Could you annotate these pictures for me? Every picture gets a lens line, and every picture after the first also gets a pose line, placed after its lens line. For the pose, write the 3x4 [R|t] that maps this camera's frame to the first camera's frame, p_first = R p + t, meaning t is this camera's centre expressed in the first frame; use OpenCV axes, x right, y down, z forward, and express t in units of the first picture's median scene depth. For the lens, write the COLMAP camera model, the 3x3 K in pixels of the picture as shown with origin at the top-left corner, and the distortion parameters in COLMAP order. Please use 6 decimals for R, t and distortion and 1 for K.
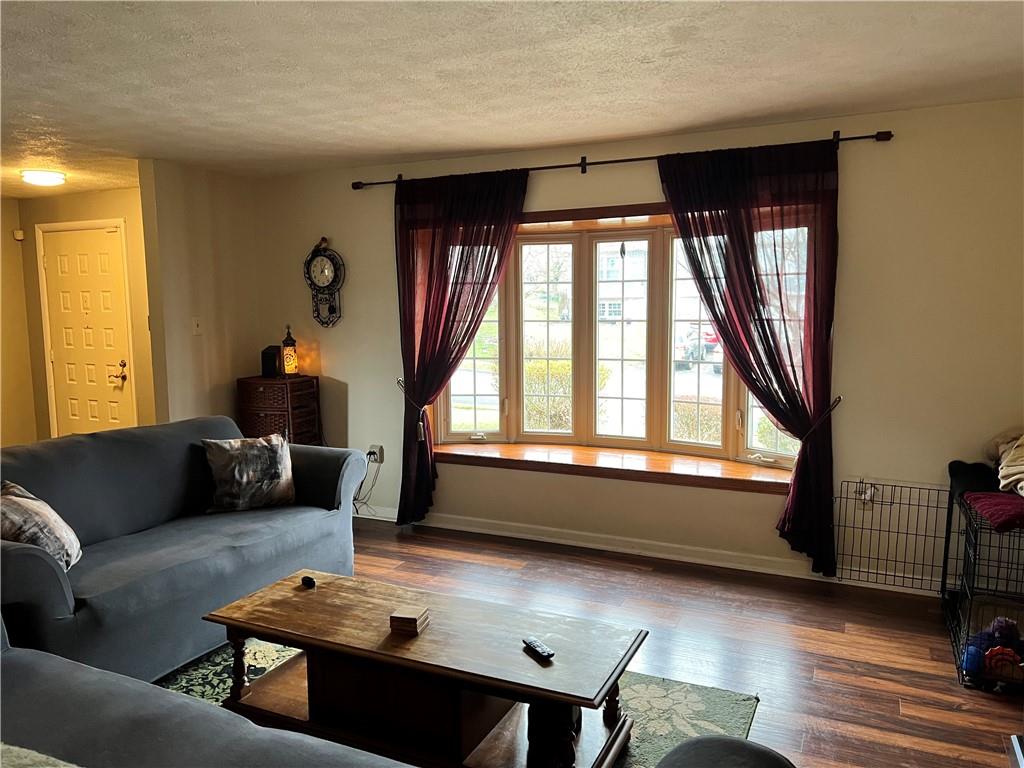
lens RADIAL K [[769.3, 0, 511.5], [0, 769.3, 385.2], [0, 0, 1]] dist [0.003257, -0.016565]
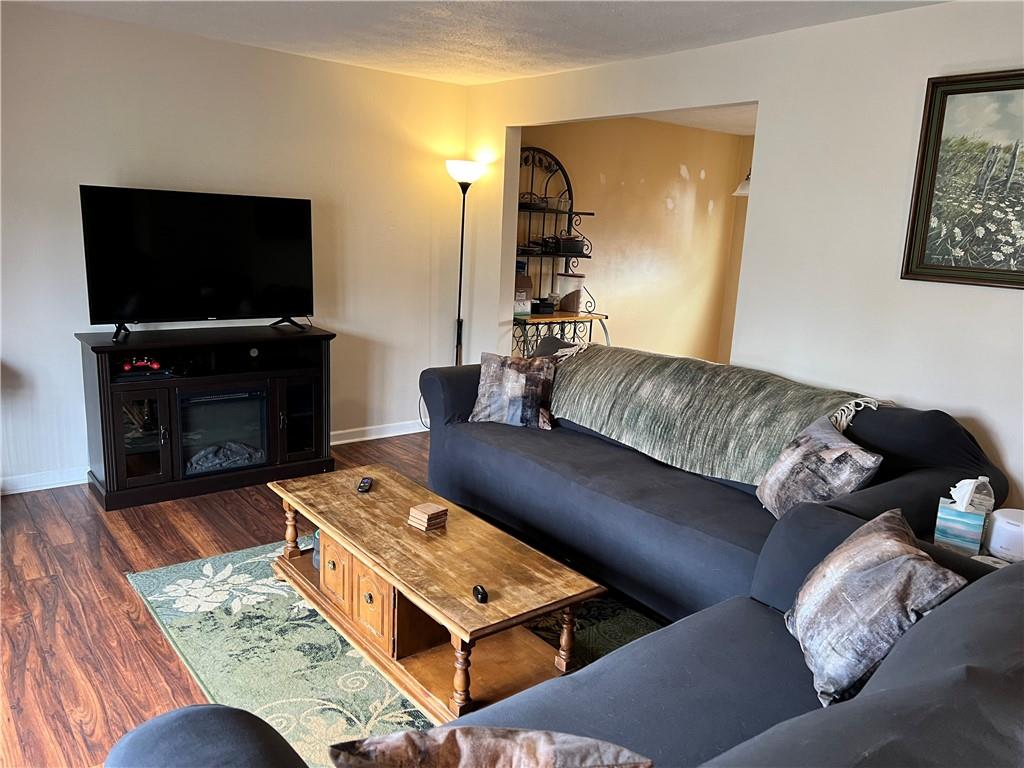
lens RADIAL K [[769.3, 0, 512.3], [0, 769.3, 383.1], [0, 0, 1]] dist [0.003257, -0.016565]
pose [[-0.893626, -0.126526, 0.430609, -0.638550], [0.017388, 0.948960, 0.314918, -0.200375], [-0.448476, 0.288906, -0.845815, 1.687173]]
